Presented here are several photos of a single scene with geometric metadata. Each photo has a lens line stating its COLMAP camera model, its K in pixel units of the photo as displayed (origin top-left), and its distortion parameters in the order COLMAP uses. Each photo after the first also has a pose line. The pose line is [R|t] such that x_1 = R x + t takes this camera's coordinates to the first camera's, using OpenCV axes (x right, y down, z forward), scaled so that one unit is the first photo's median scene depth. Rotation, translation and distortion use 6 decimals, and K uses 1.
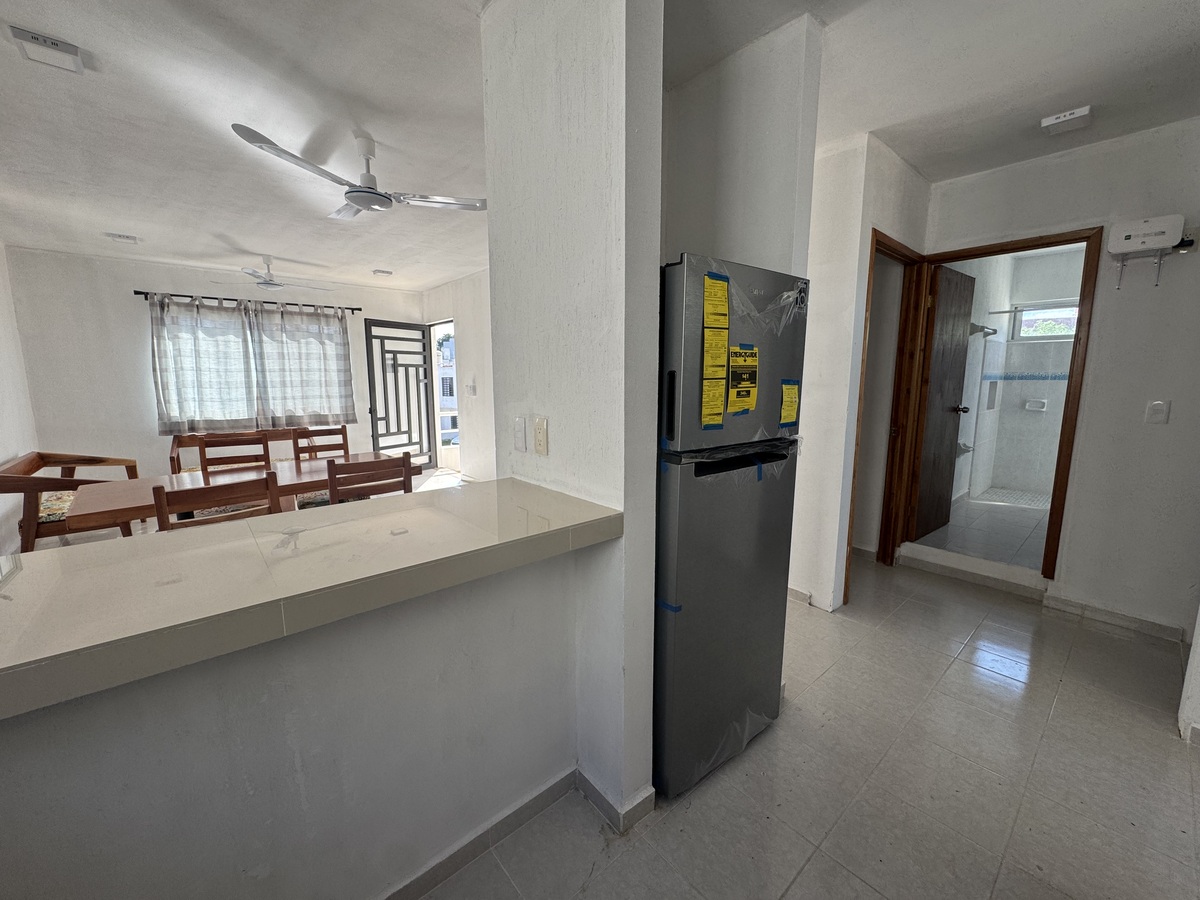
lens RADIAL K [[480.2, 0, 598.1], [0, 480.2, 449.3], [0, 0, 1]] dist [-0.006202, -0.000400]
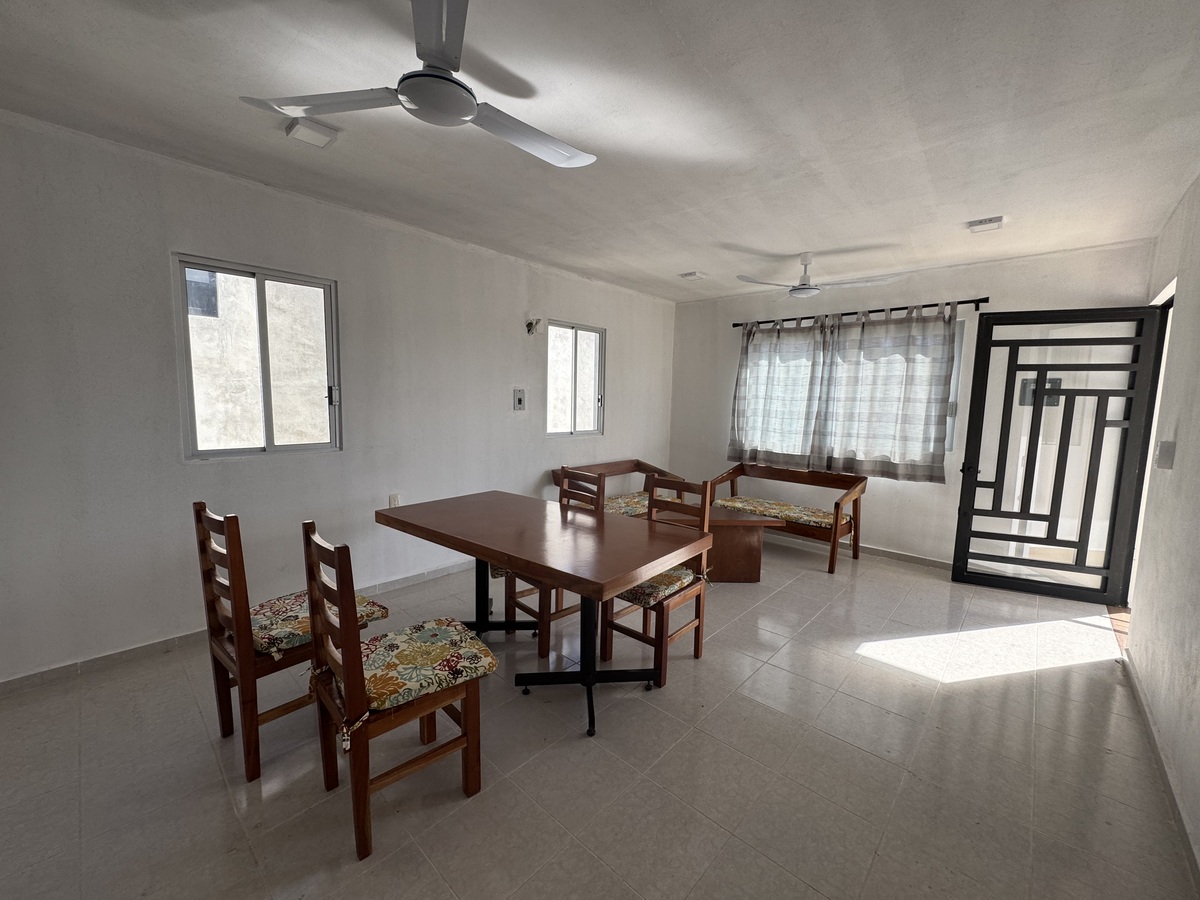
lens RADIAL K [[480.2, 0, 598.1], [0, 480.2, 449.3], [0, 0, 1]] dist [-0.006202, -0.000400]
pose [[0.104091, 0.106259, -0.988875, 0.071056], [-0.171068, 0.981371, 0.087446, -0.084598], [0.979745, 0.160062, 0.120329, 0.525263]]
